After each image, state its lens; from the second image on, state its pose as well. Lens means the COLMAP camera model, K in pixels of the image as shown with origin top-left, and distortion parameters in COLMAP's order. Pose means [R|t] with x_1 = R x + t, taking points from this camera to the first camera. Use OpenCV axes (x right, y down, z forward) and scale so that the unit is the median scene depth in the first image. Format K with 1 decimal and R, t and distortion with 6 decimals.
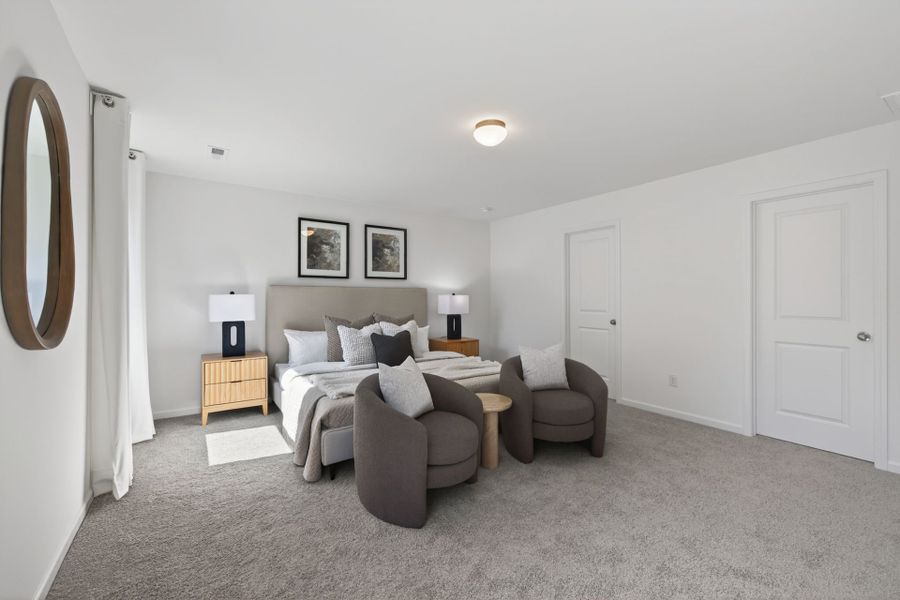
lens RADIAL K [[377.5, 0, 450.8], [0, 377.5, 298.5], [0, 0, 1]] dist [0.003009, 0.000049]
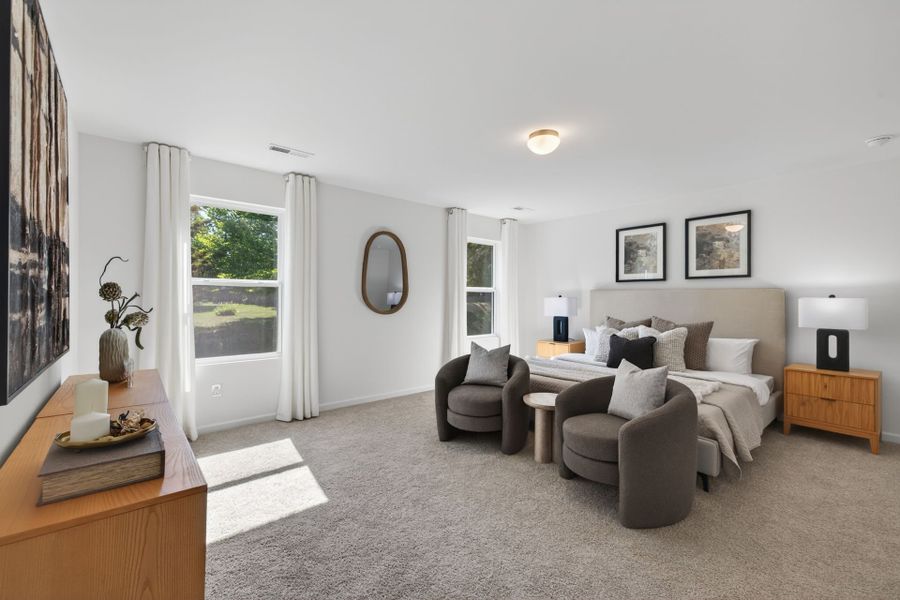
lens RADIAL K [[388.5, 0, 448.6], [0, 388.5, 299.4], [0, 0, 1]] dist [0.002514, 0.000127]
pose [[0.083063, 0.002733, -0.996541, 0.665105], [-0.007092, 0.999973, 0.002152, -0.003129], [0.996519, 0.006889, 0.083080, 0.372581]]
